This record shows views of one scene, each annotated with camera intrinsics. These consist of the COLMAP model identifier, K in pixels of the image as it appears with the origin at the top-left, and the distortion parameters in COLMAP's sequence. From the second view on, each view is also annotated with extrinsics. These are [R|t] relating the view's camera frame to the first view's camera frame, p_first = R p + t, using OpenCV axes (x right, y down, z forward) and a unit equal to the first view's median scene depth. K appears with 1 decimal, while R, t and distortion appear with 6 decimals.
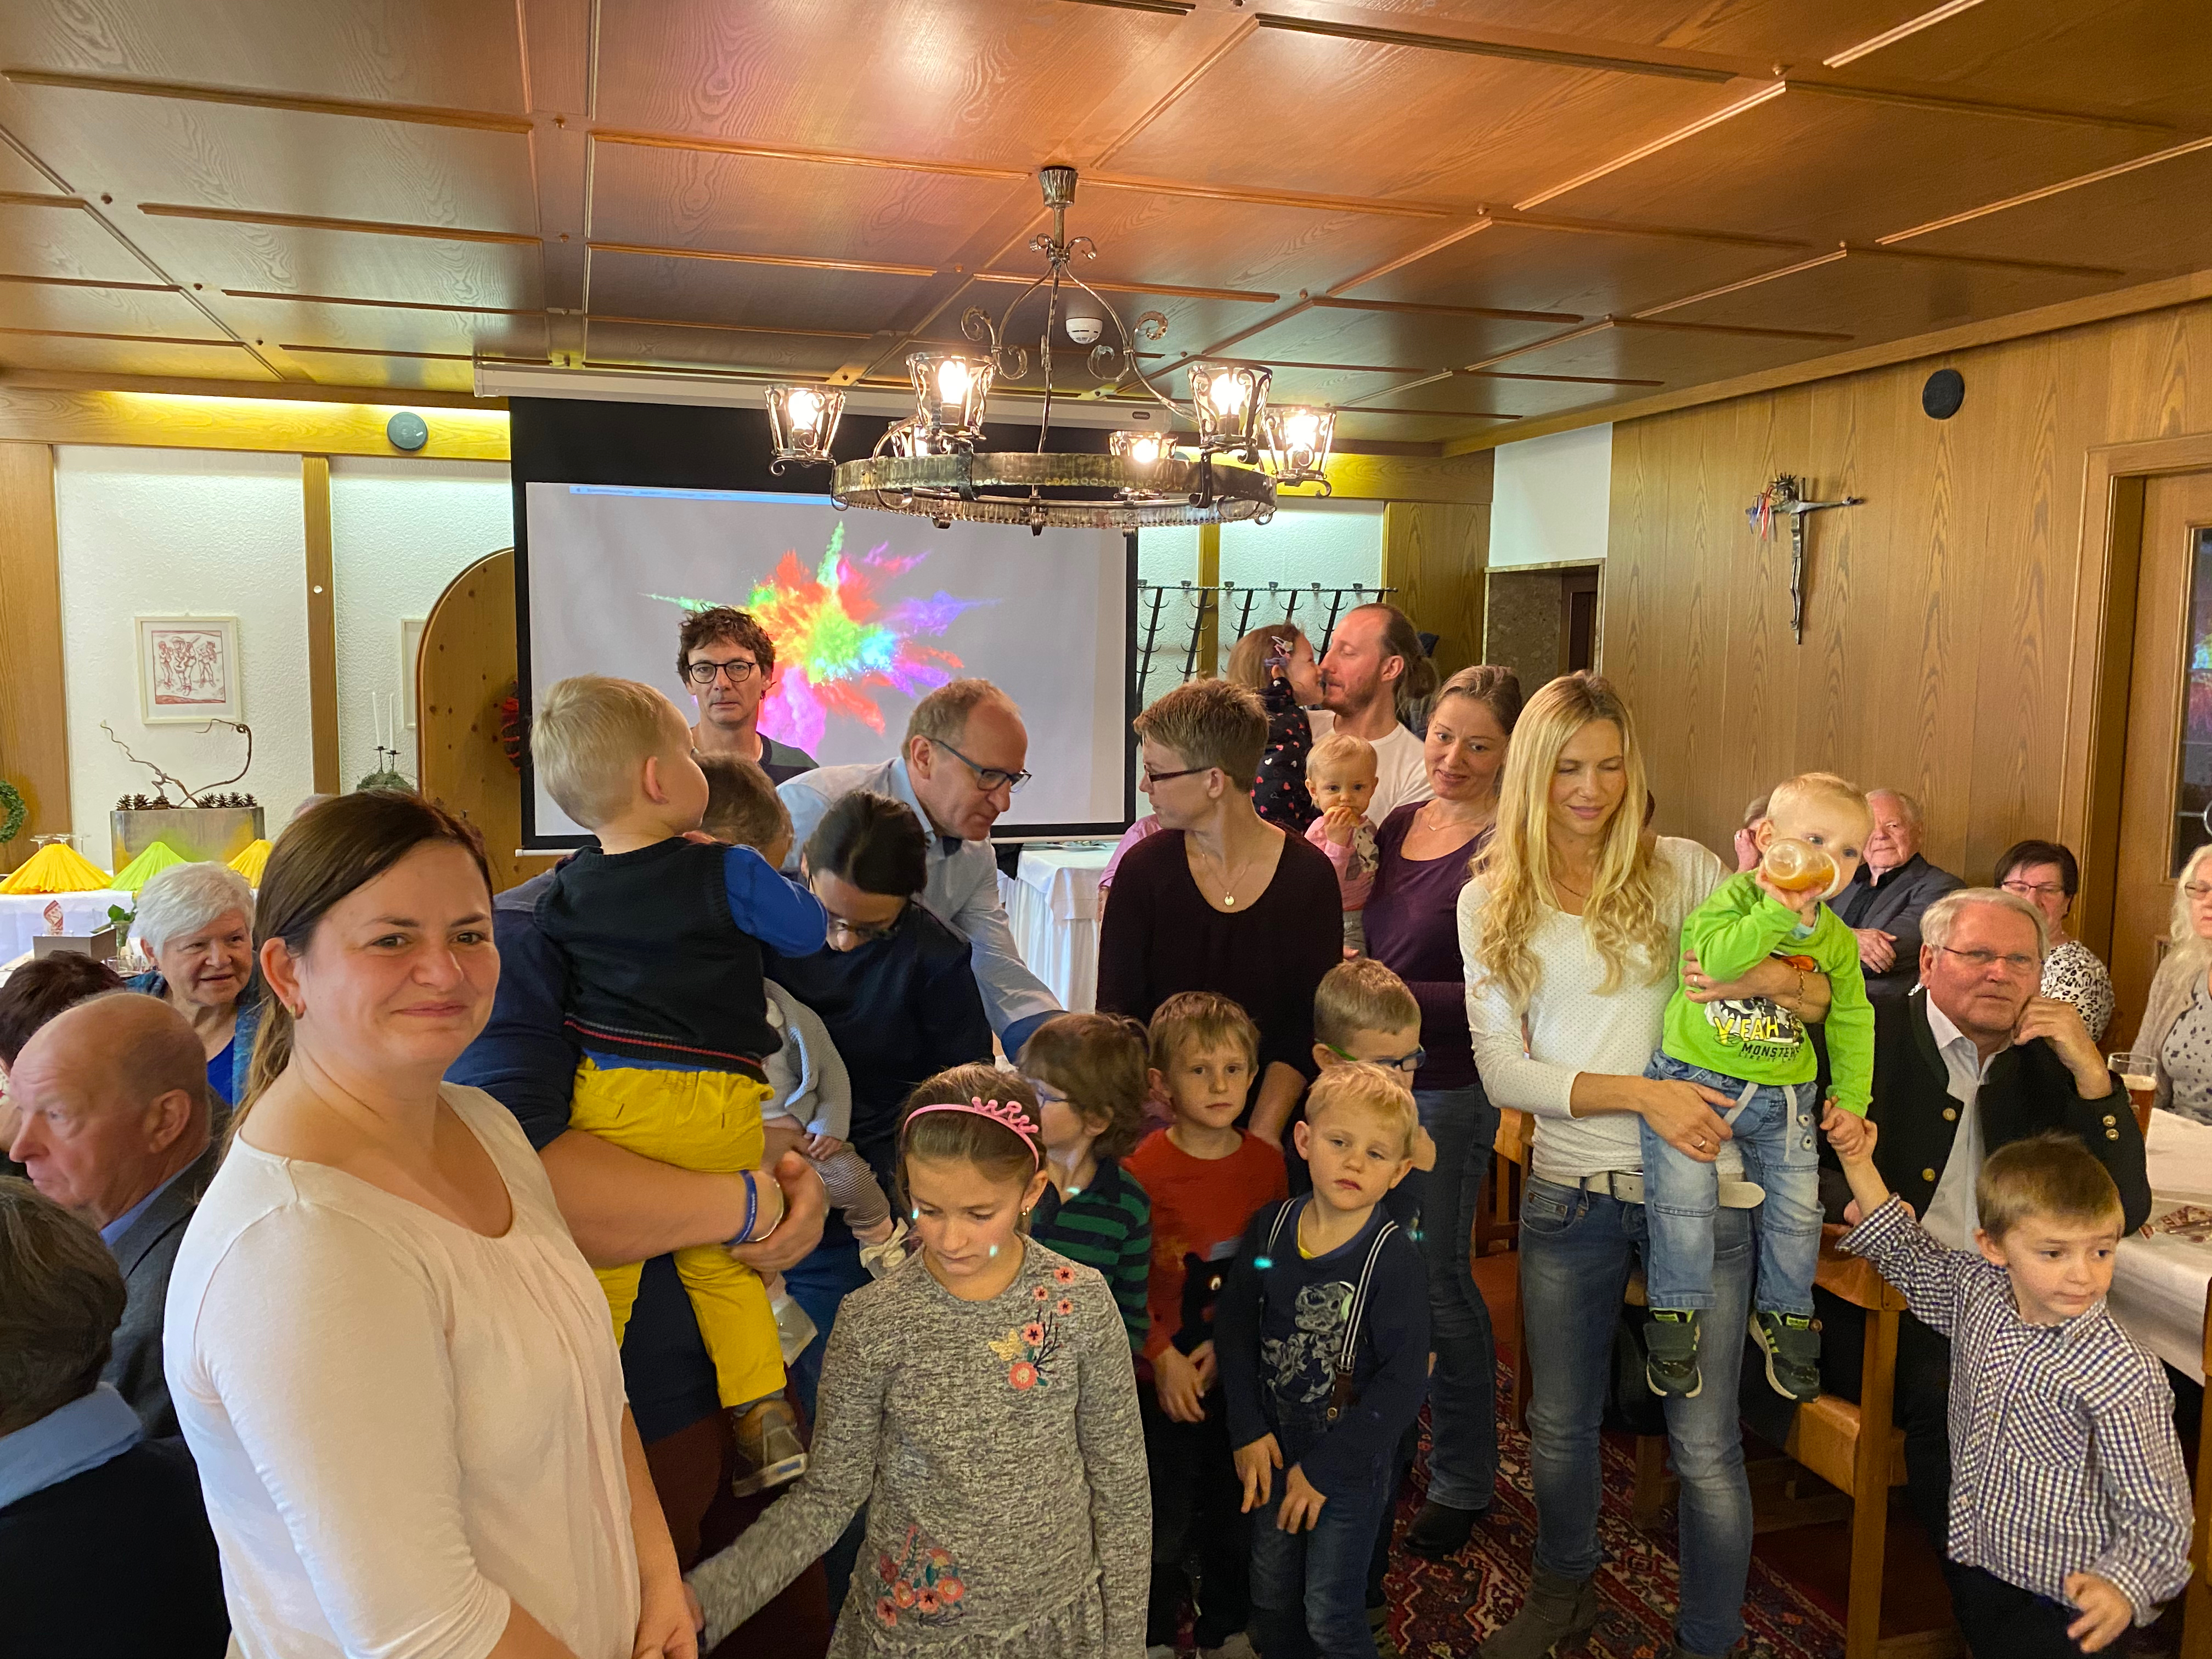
lens RADIAL K [[1686.3, 0, 1108.3], [0, 1686.3, 823.1], [0, 0, 1]] dist [0.024730, -0.032144]
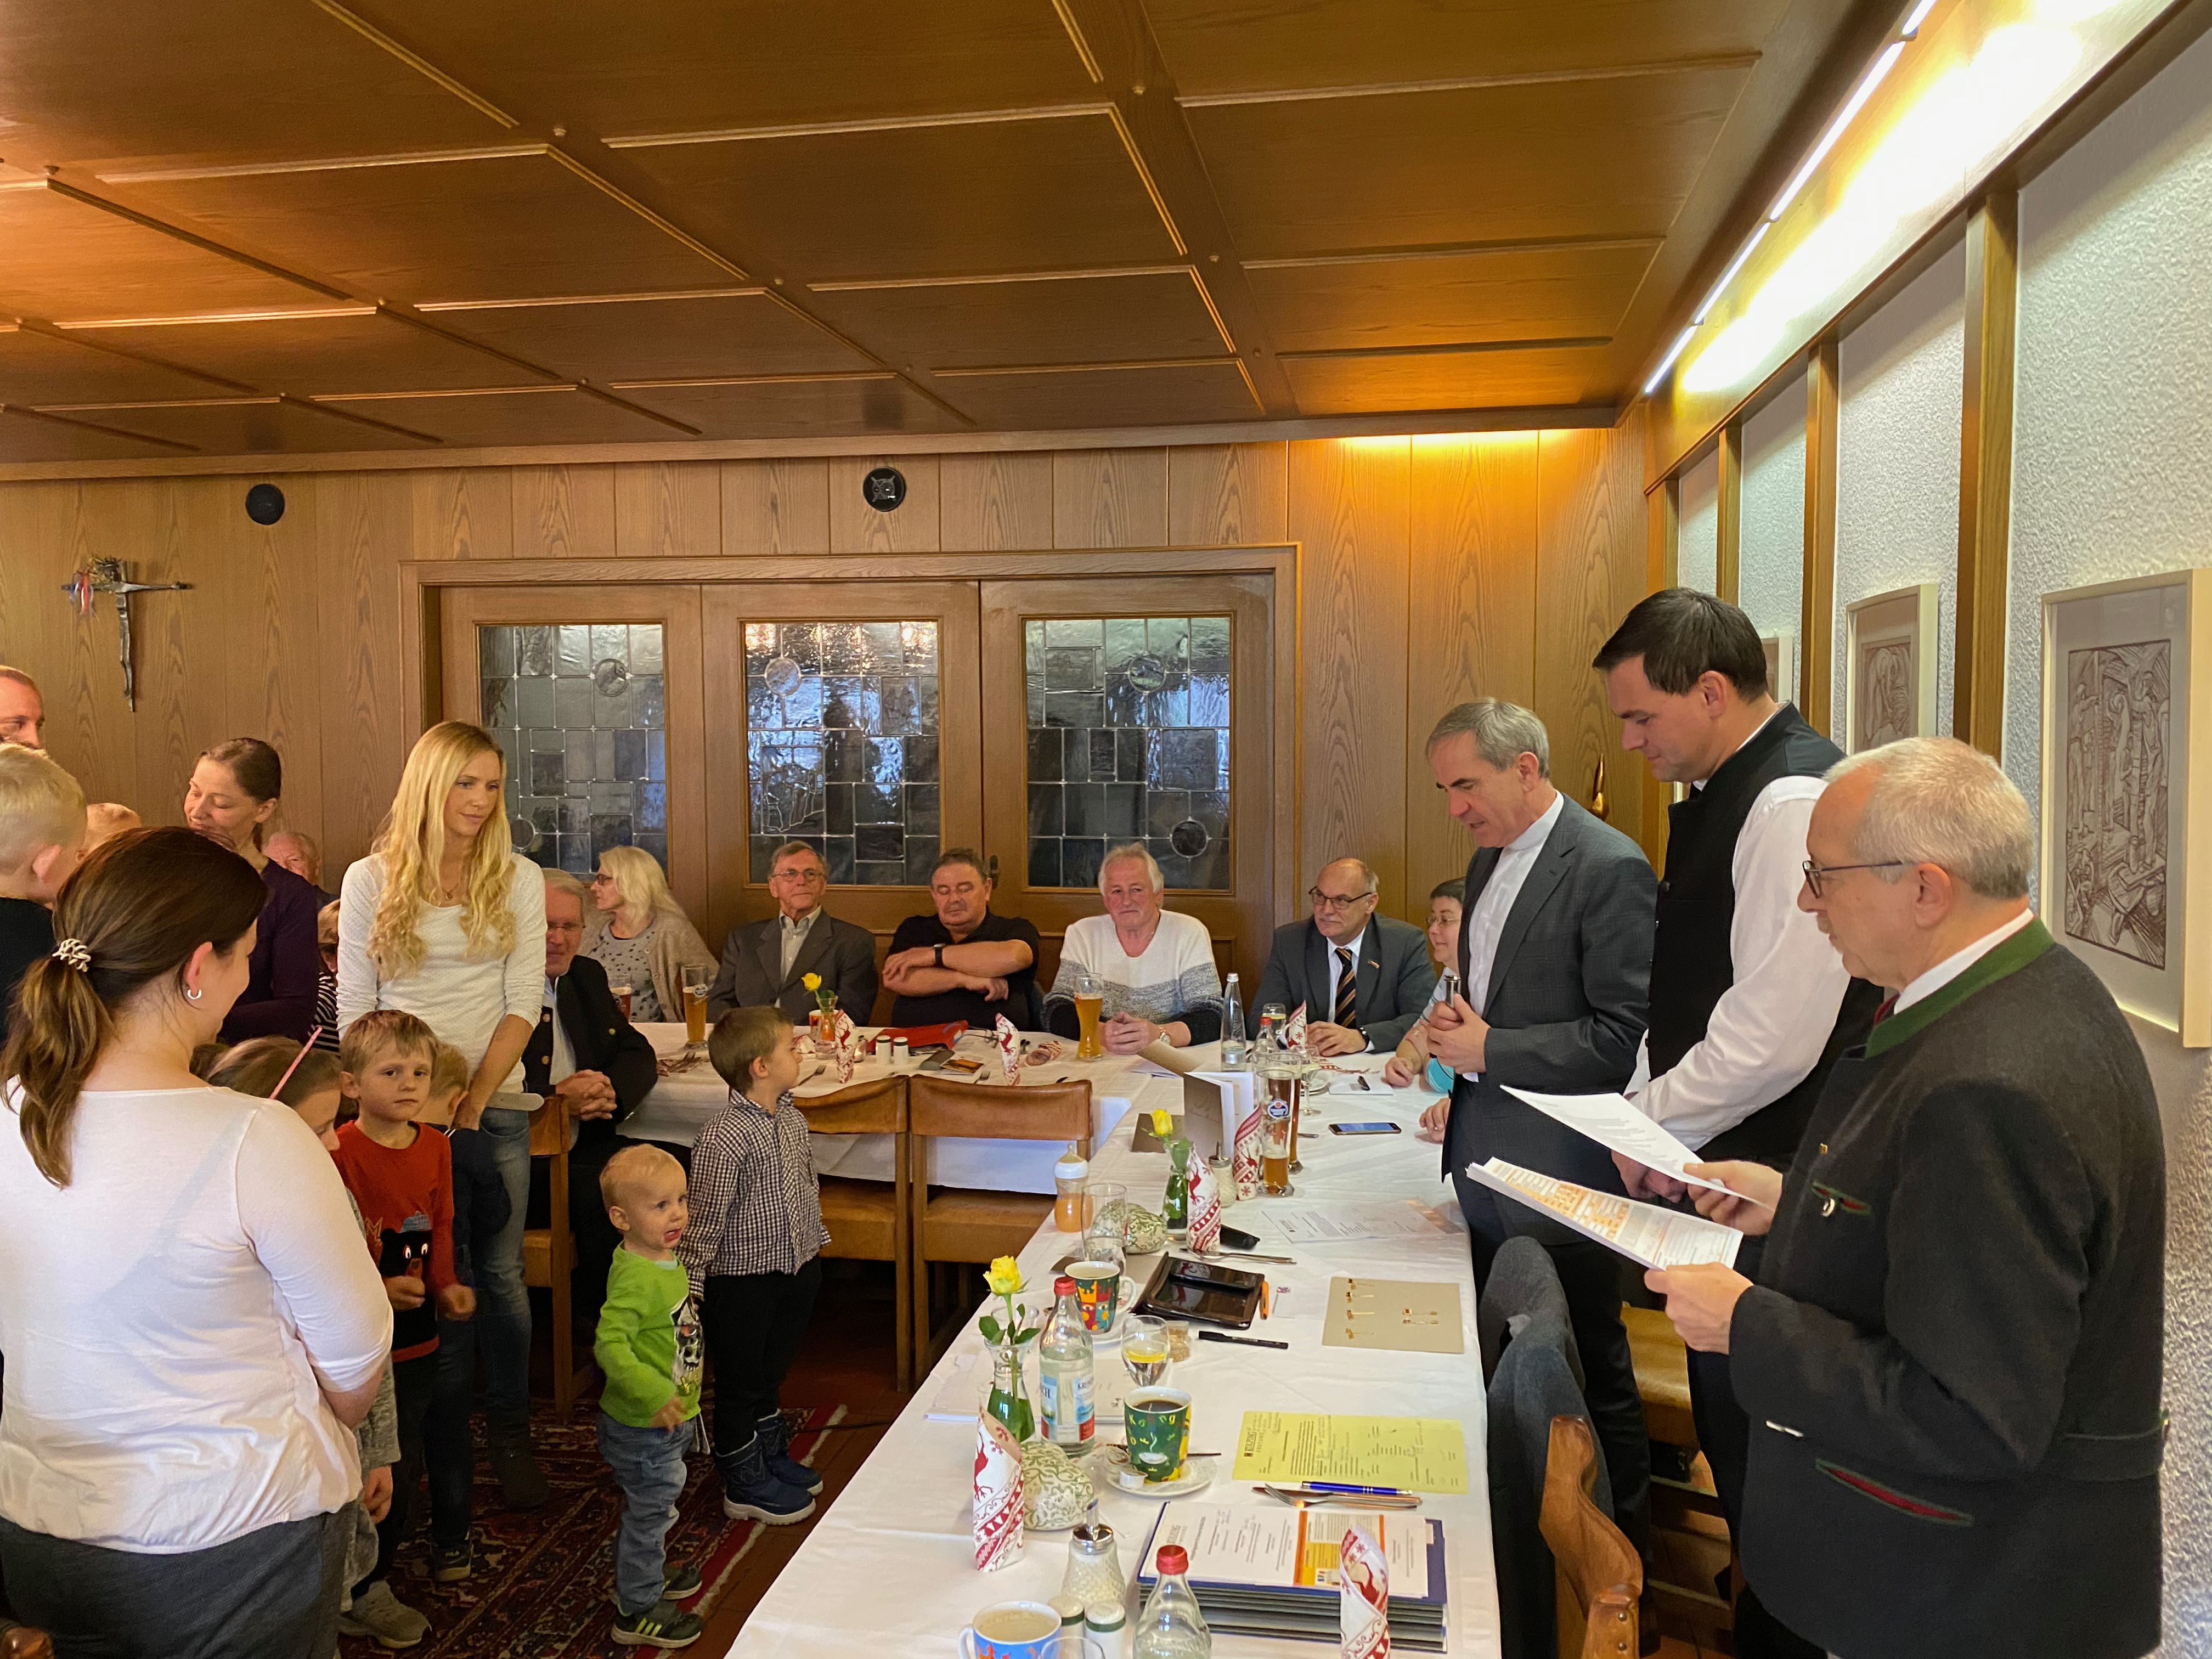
lens RADIAL K [[1686.3, 0, 1096.9], [0, 1686.3, 820.3], [0, 0, 1]] dist [0.024730, -0.032144]
pose [[0.469685, -0.062696, 0.880605, -0.348150], [0.096895, 0.995110, 0.019168, 0.005627], [-0.877501, 0.076323, 0.473463, -0.084864]]
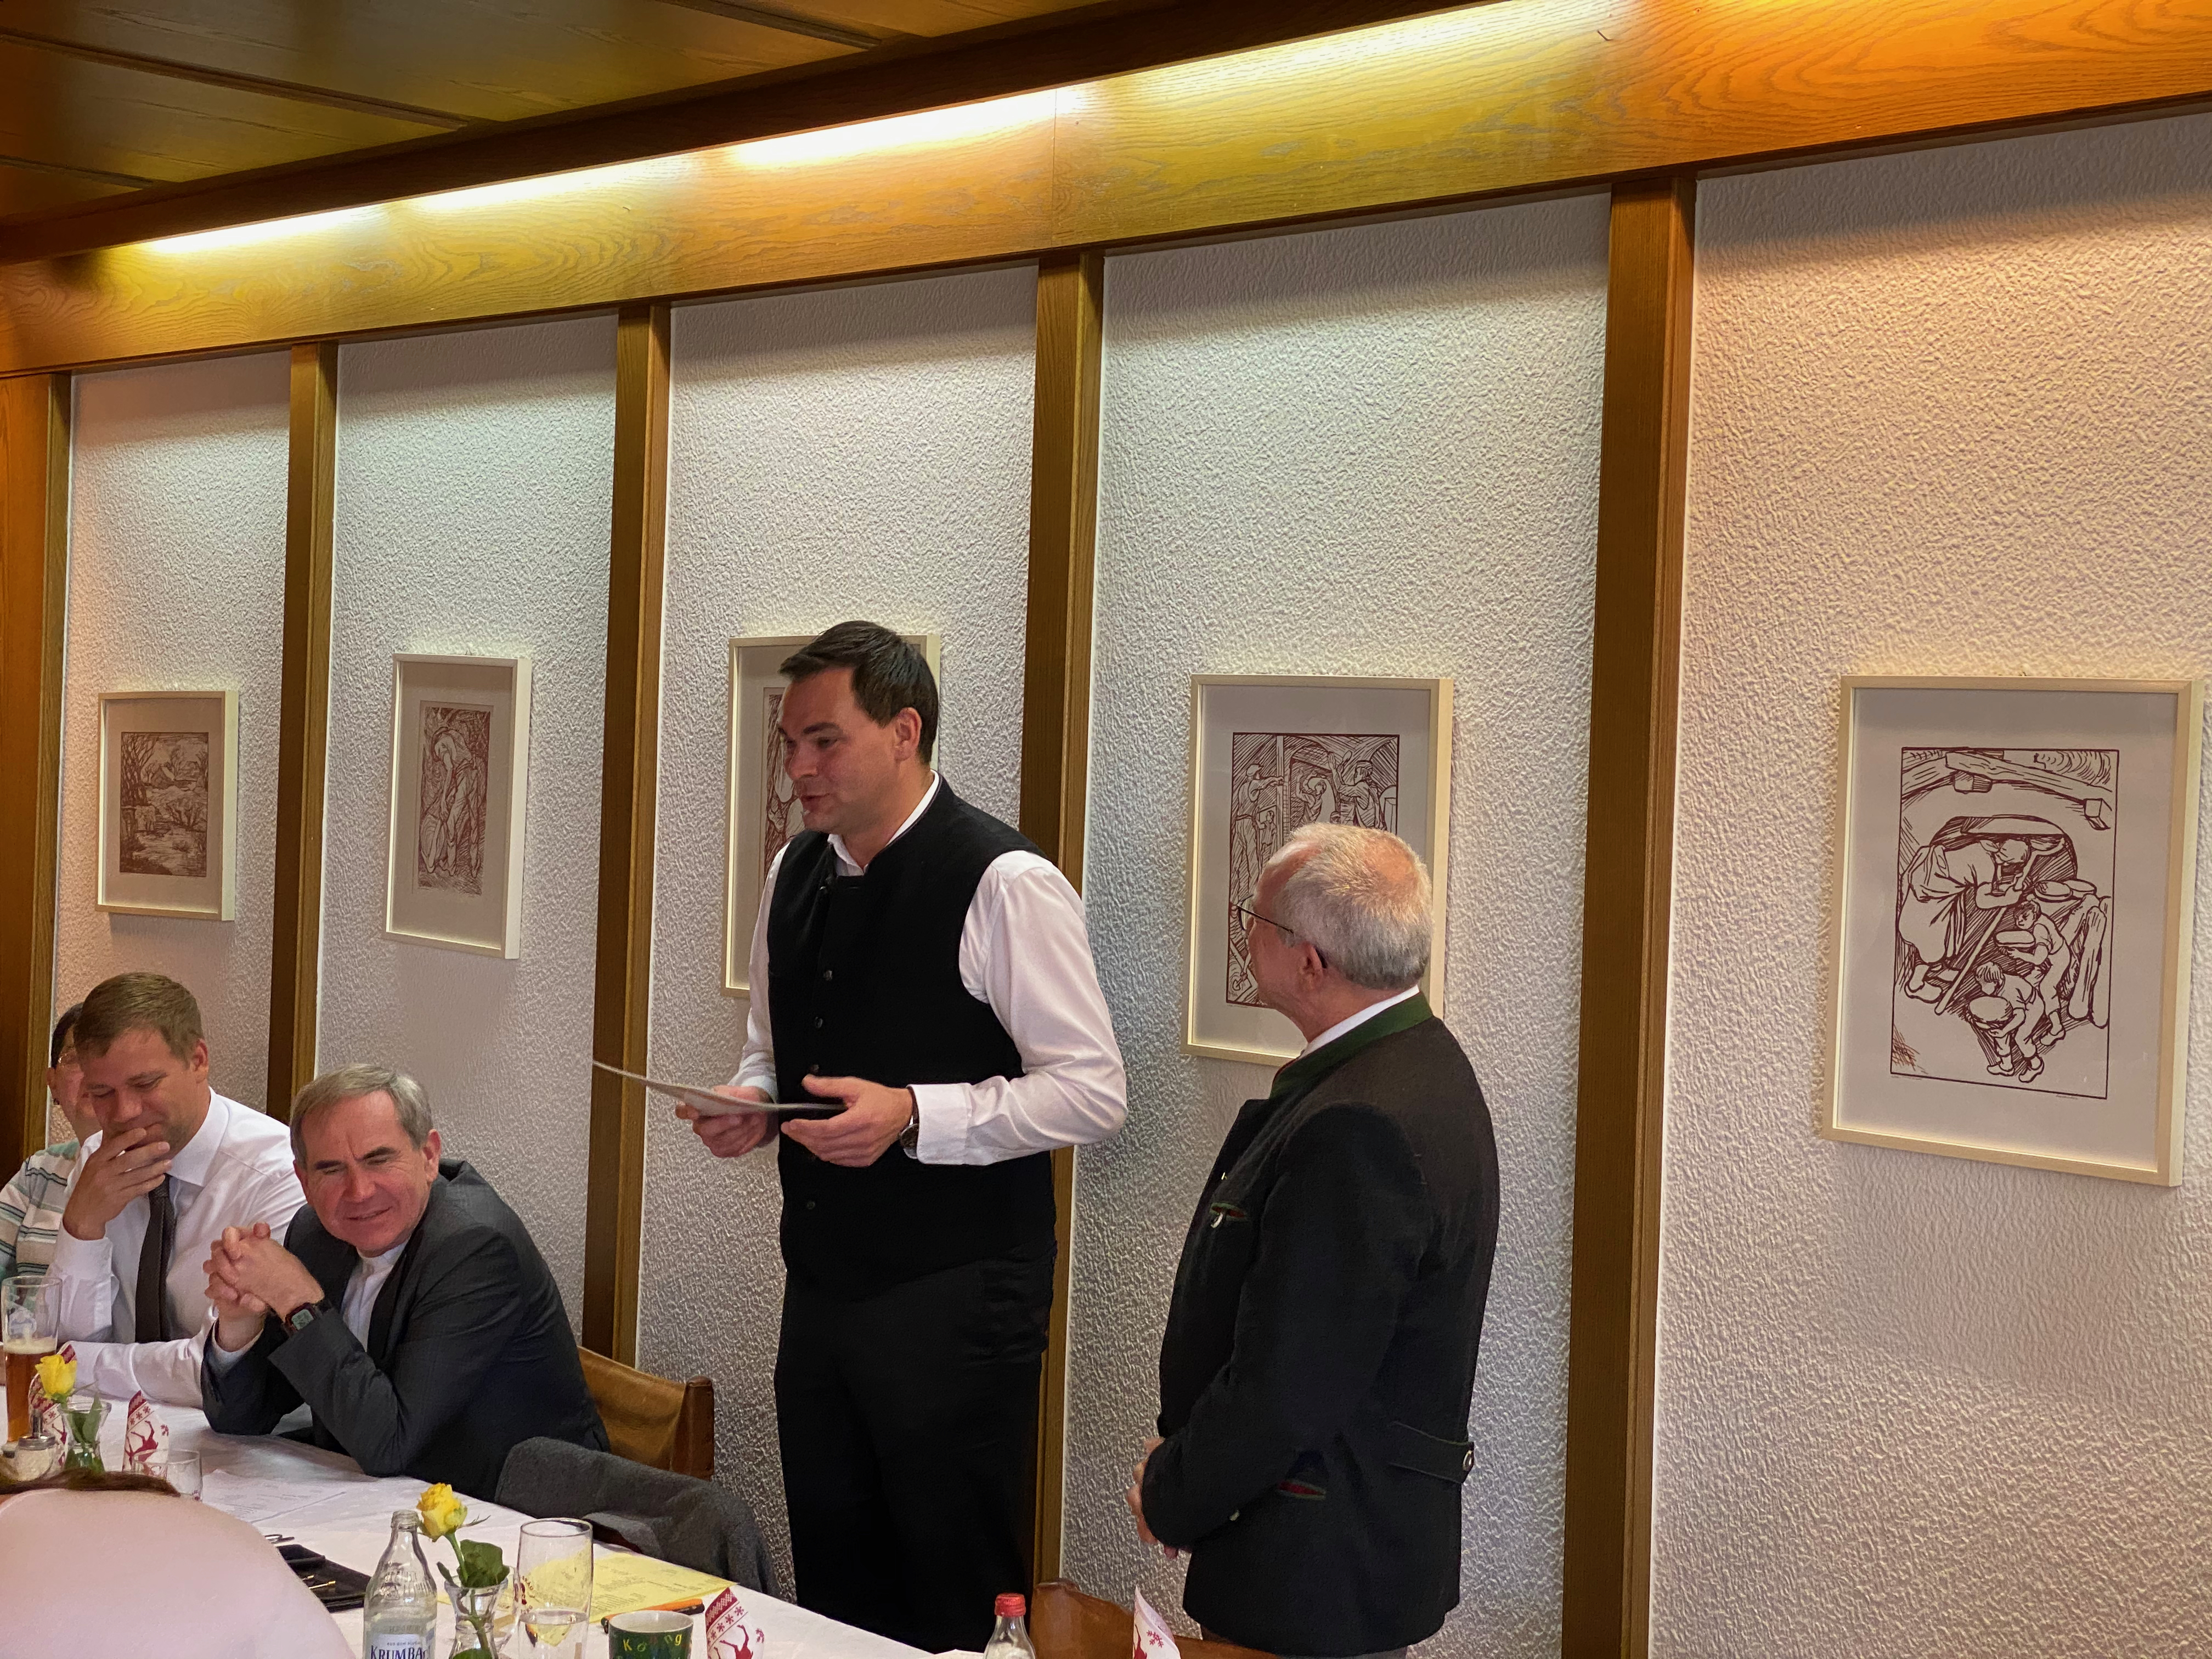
lens RADIAL K [[3292.7, 0, 1098.5], [0, 3292.7, 782.0], [0, 0, 1]] dist [0.069652, 0.000000]
pose [[-0.453152, -0.030274, 0.890919, -0.630725], [0.052510, 0.996781, 0.060579, -0.048852], [-0.889885, 0.074234, -0.450104, 0.343465]]
